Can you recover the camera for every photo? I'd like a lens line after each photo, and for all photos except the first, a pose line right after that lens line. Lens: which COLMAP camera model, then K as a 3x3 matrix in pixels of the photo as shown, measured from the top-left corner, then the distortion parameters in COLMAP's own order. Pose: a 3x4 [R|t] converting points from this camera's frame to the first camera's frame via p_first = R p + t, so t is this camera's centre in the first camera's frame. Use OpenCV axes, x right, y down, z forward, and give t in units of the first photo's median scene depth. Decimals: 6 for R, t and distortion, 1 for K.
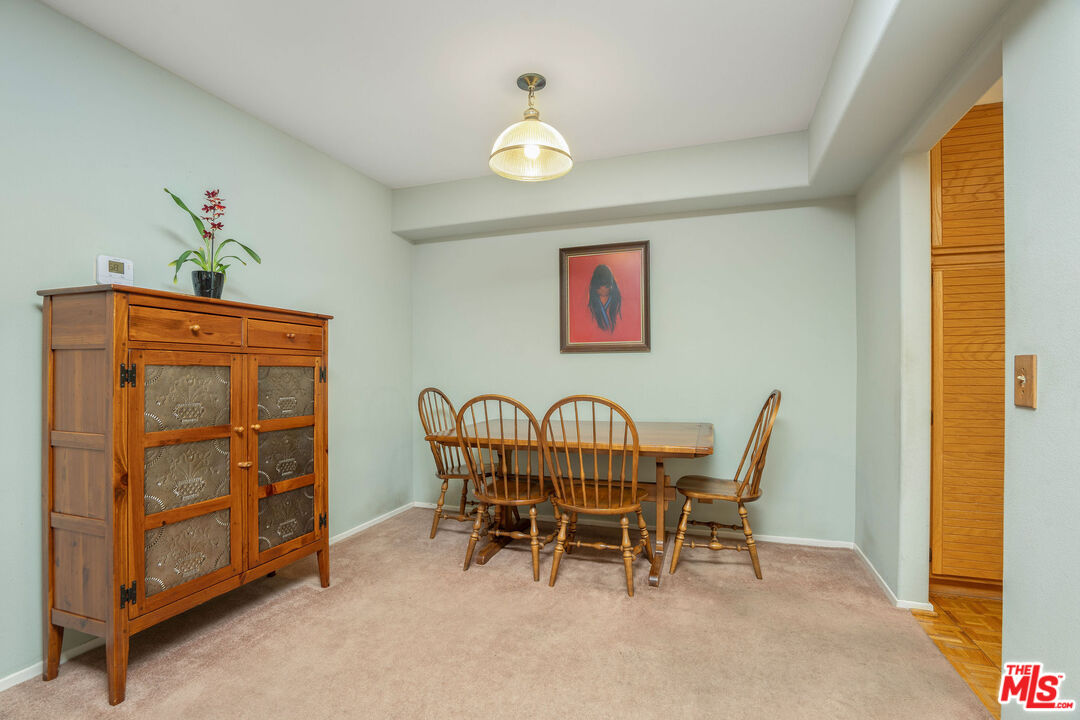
lens RADIAL K [[523.8, 0, 535.8], [0, 523.8, 364.4], [0, 0, 1]] dist [0.001148, 0.000064]
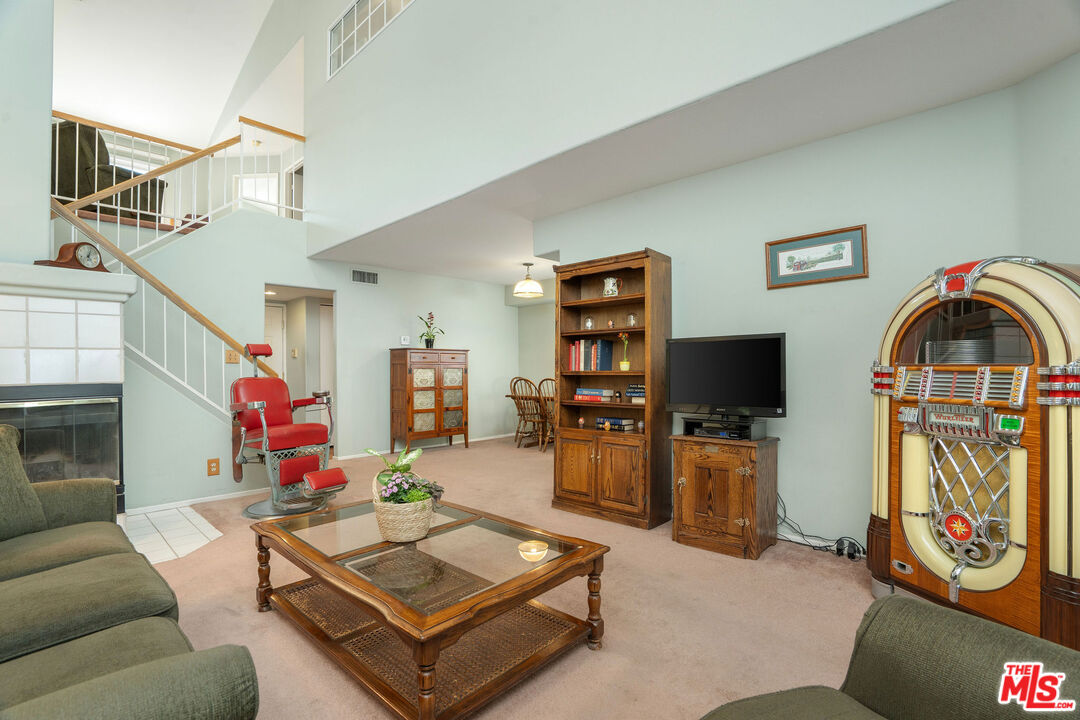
lens RADIAL K [[494.5, 0, 540.0], [0, 494.5, 360.0], [0, 0, 1]] dist [-0.000229, 0.000022]
pose [[0.925552, -0.010882, -0.378463, 1.116725], [0.007658, 0.999920, -0.010024, -0.012565], [0.378542, 0.006380, 0.925562, -1.503384]]
